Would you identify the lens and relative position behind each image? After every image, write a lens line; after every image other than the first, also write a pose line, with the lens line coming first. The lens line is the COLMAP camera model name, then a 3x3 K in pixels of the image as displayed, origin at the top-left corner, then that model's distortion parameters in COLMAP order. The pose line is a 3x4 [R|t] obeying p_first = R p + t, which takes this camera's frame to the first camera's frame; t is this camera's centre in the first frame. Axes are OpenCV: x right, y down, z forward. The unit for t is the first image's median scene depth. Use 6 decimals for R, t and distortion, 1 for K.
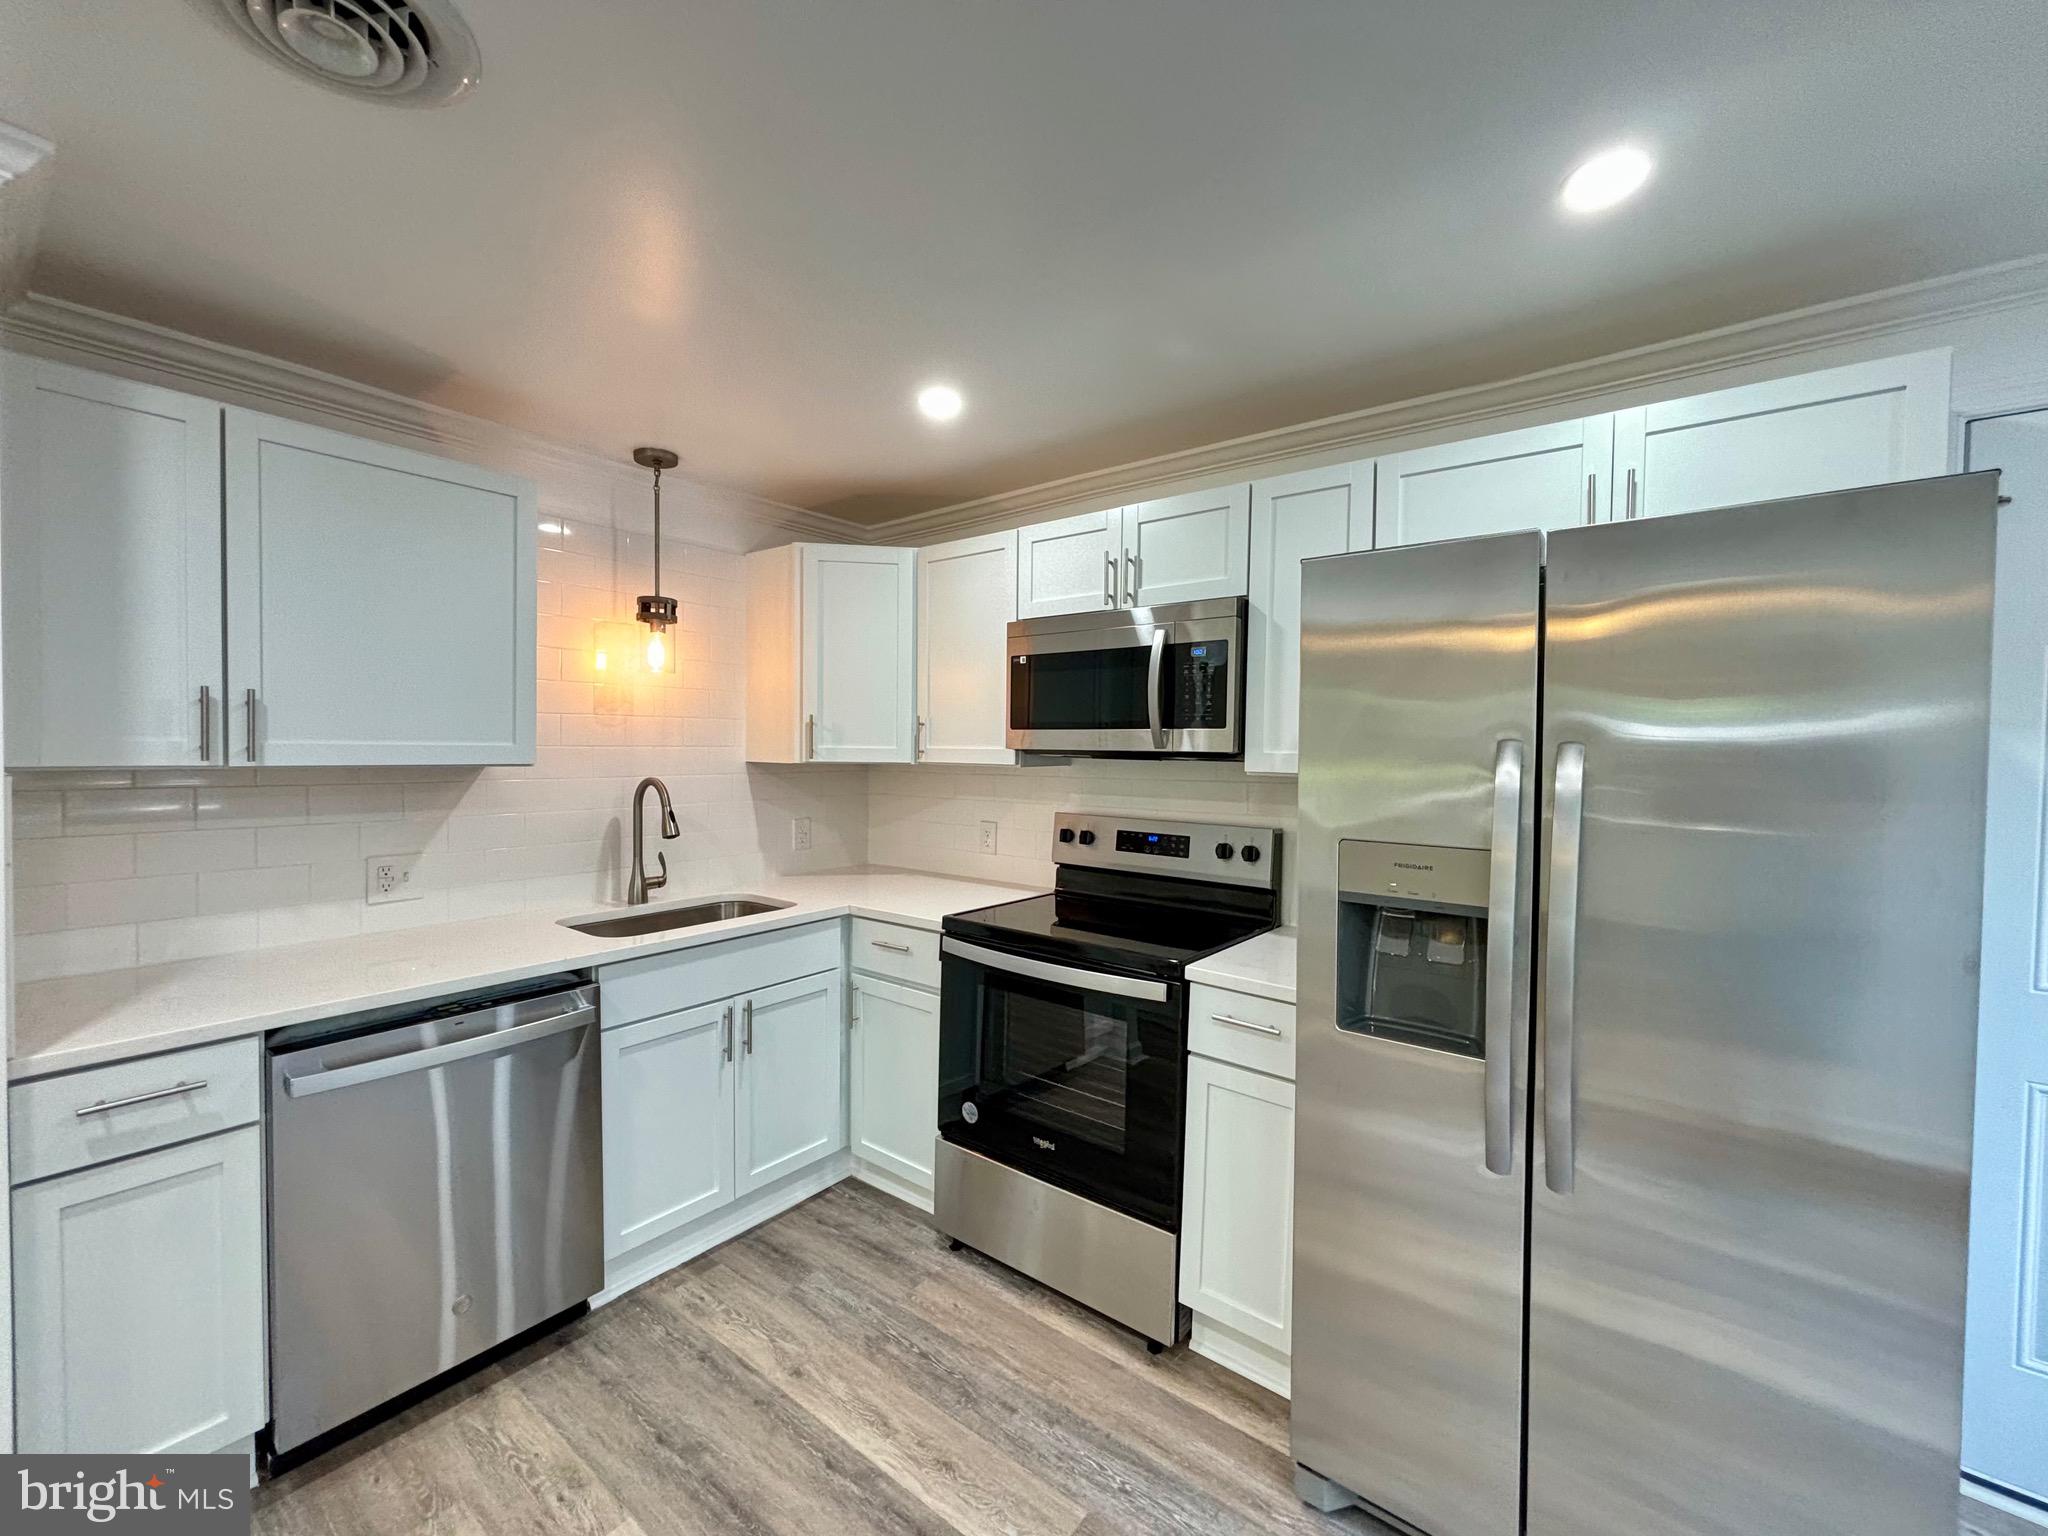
lens RADIAL K [[829.6, 0, 1018.4], [0, 829.6, 763.8], [0, 0, 1]] dist [-0.004394, 0.002973]
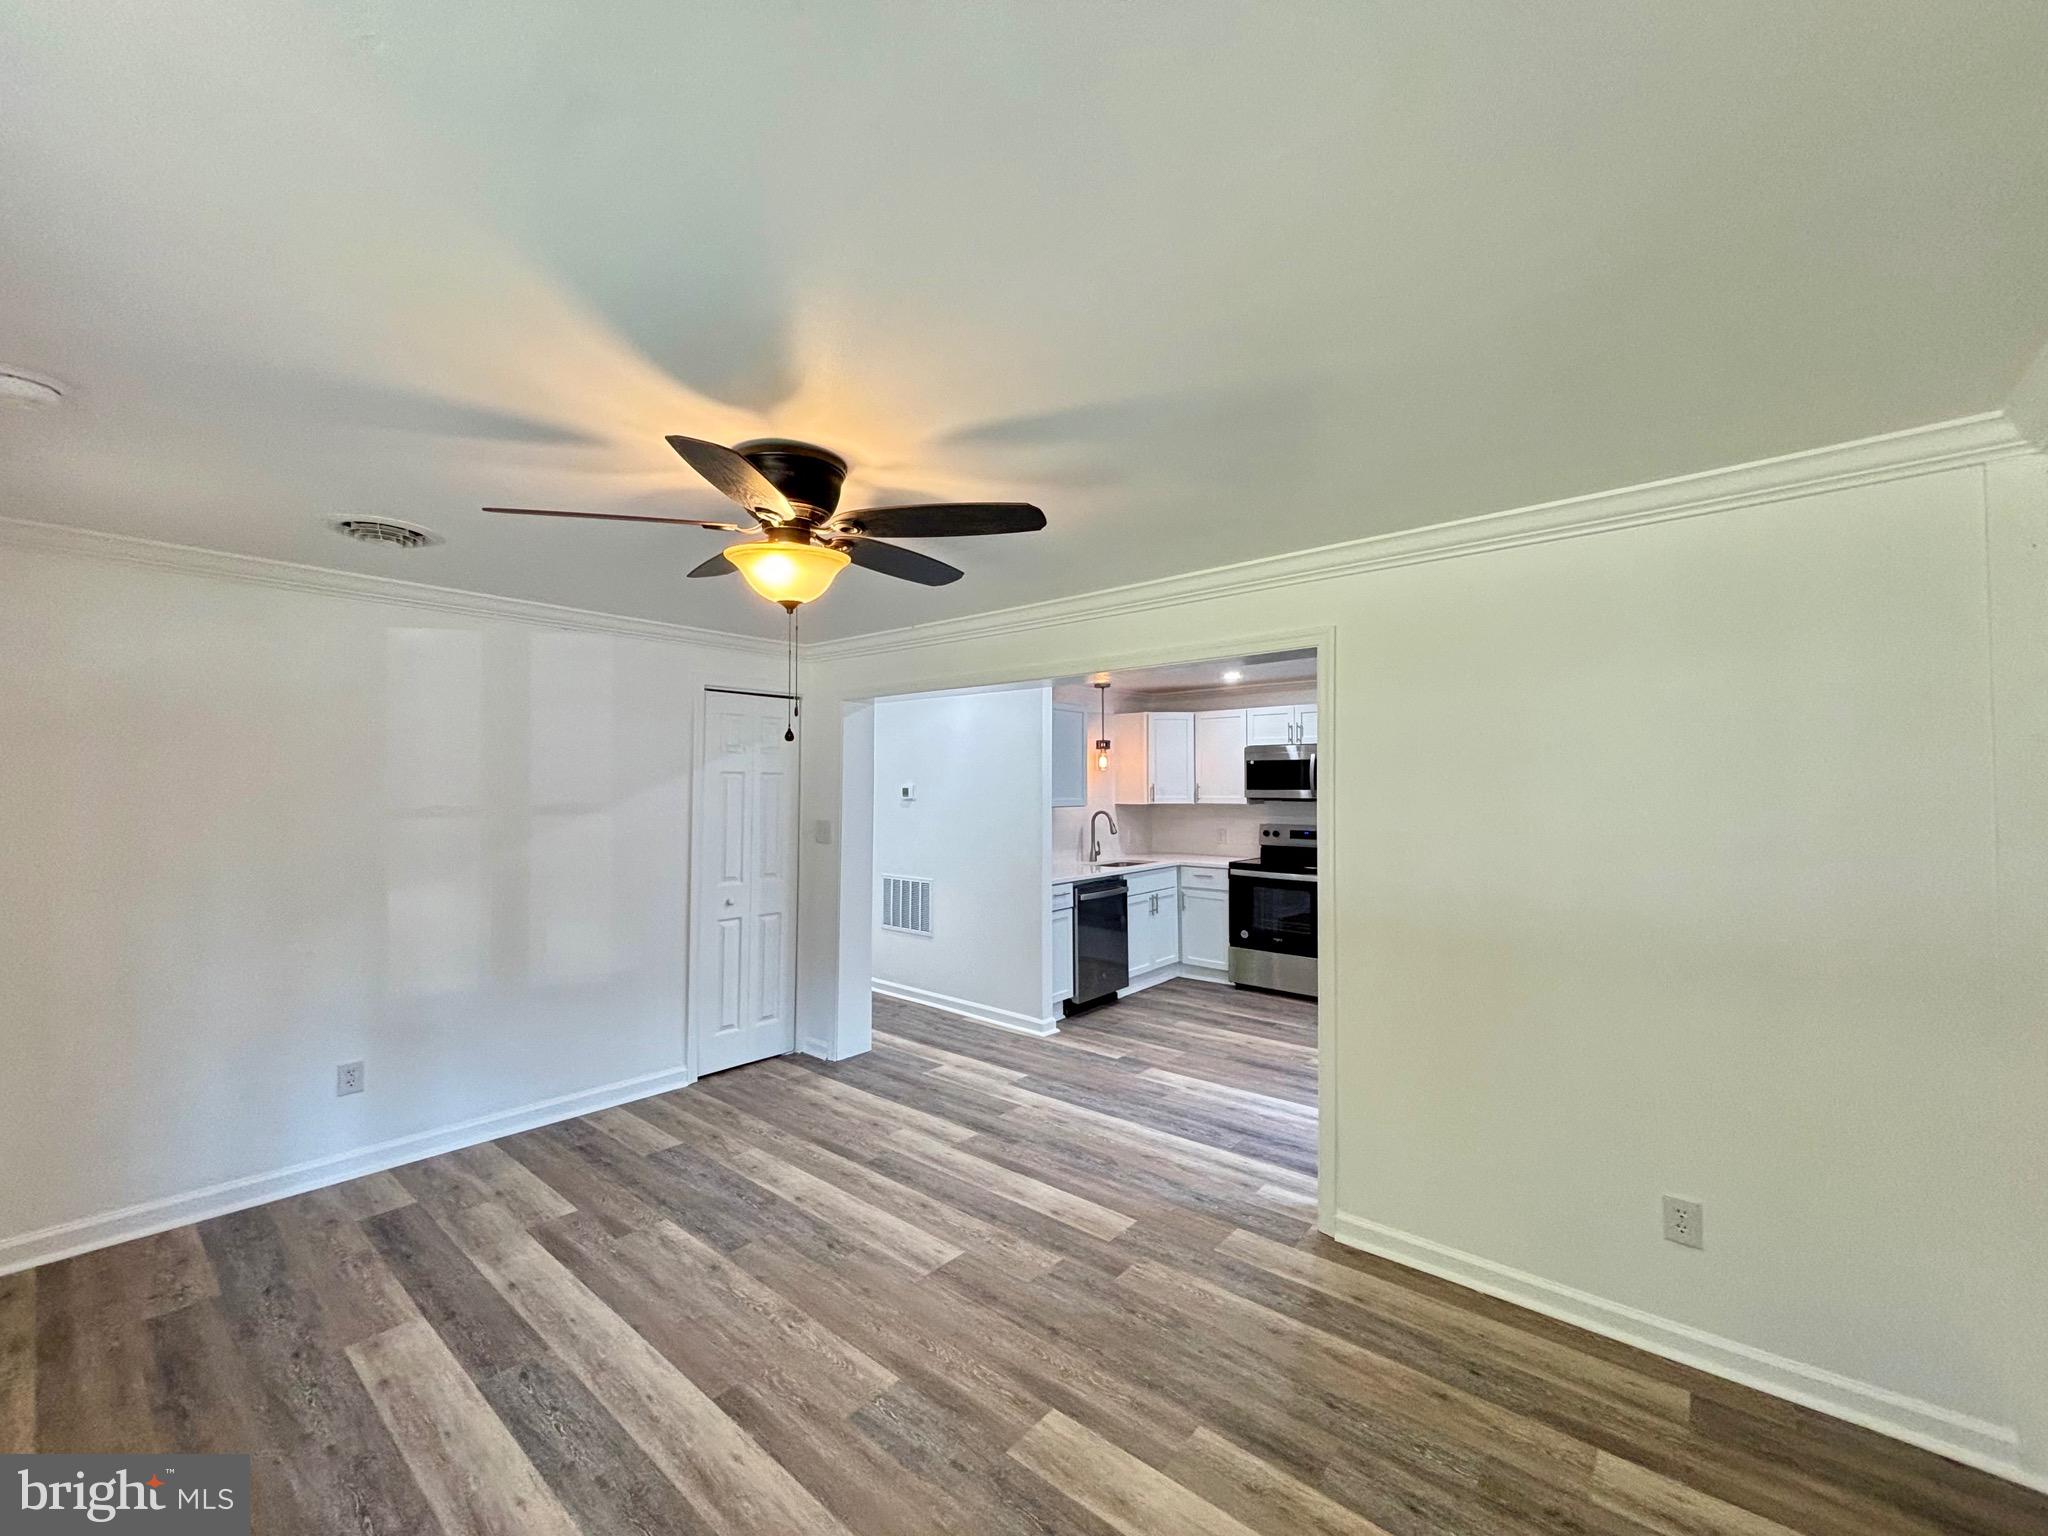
lens RADIAL K [[829.6, 0, 1017.8], [0, 829.6, 778.7], [0, 0, 1]] dist [-0.004394, 0.002973]
pose [[0.999169, -0.013880, -0.038331, -0.670397], [0.012786, 0.999508, -0.028643, -0.013758], [0.038710, 0.028129, 0.998854, -1.693749]]
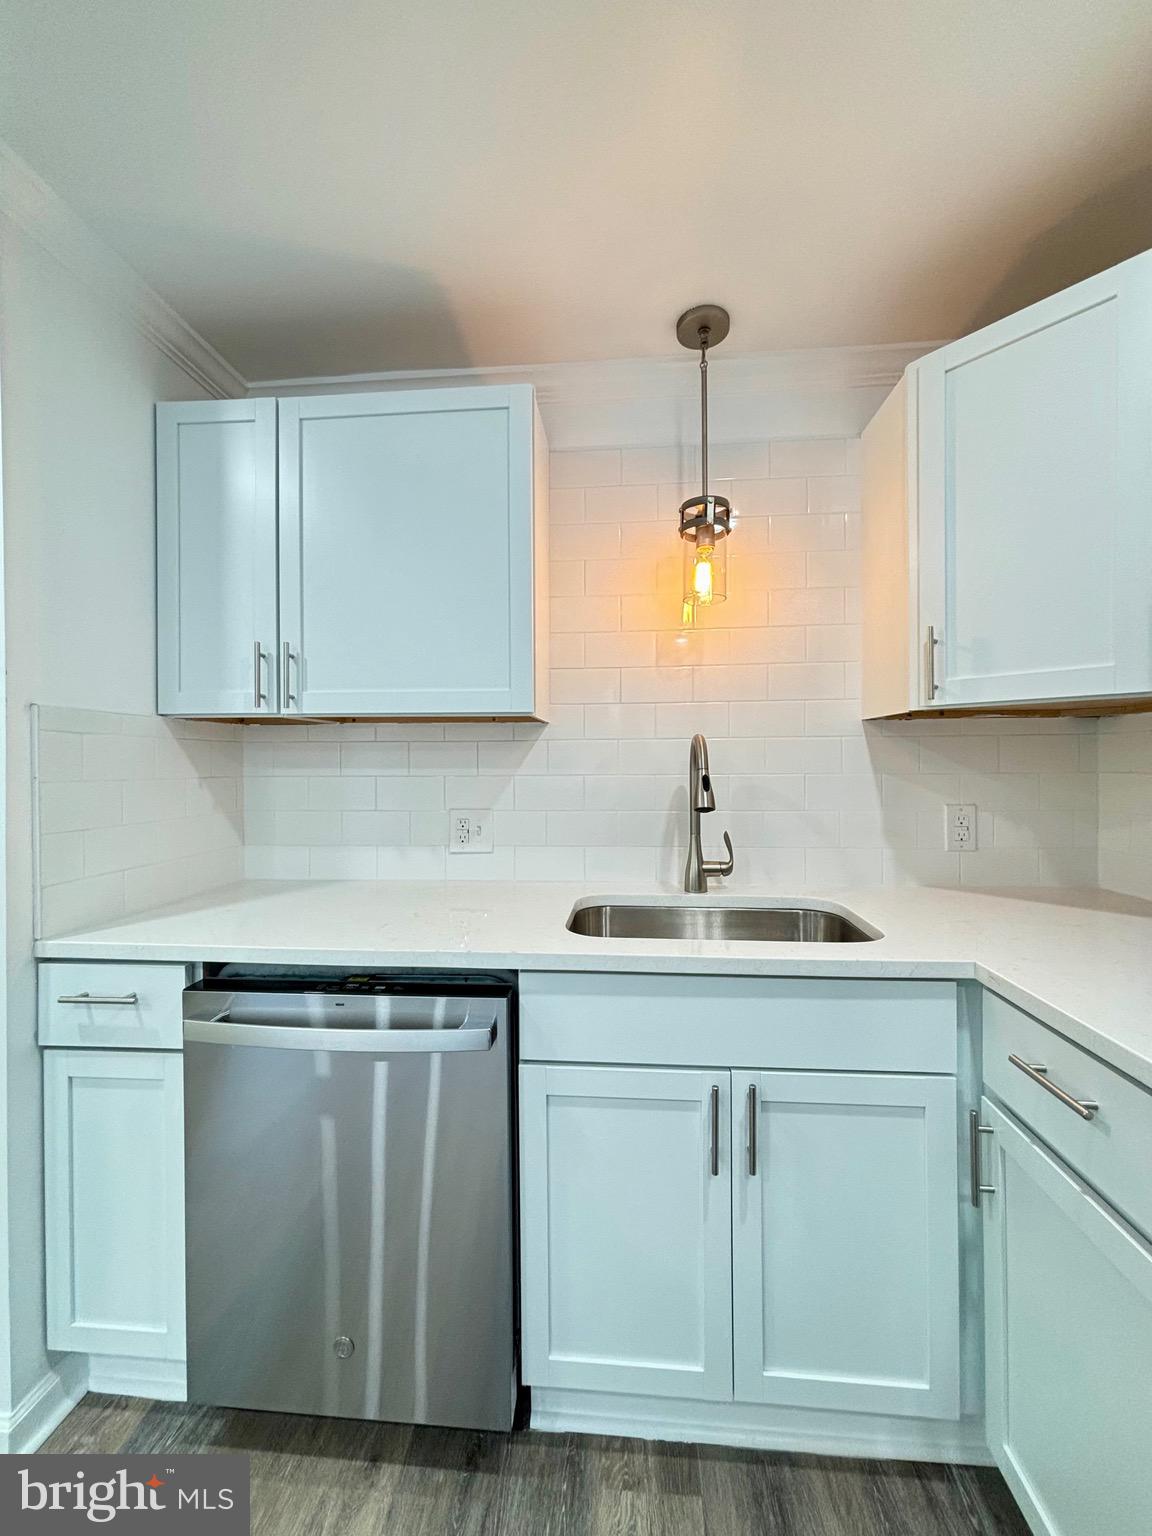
lens RADIAL K [[622.2, 0, 576.6], [0, 622.2, 762.0], [0, 0, 1]] dist [-0.004394, 0.002973]
pose [[0.548368, -0.008705, -0.836192, -0.014449], [-0.007563, 0.999853, -0.015369, 0.058806], [0.836203, 0.014752, 0.548222, 0.650934]]
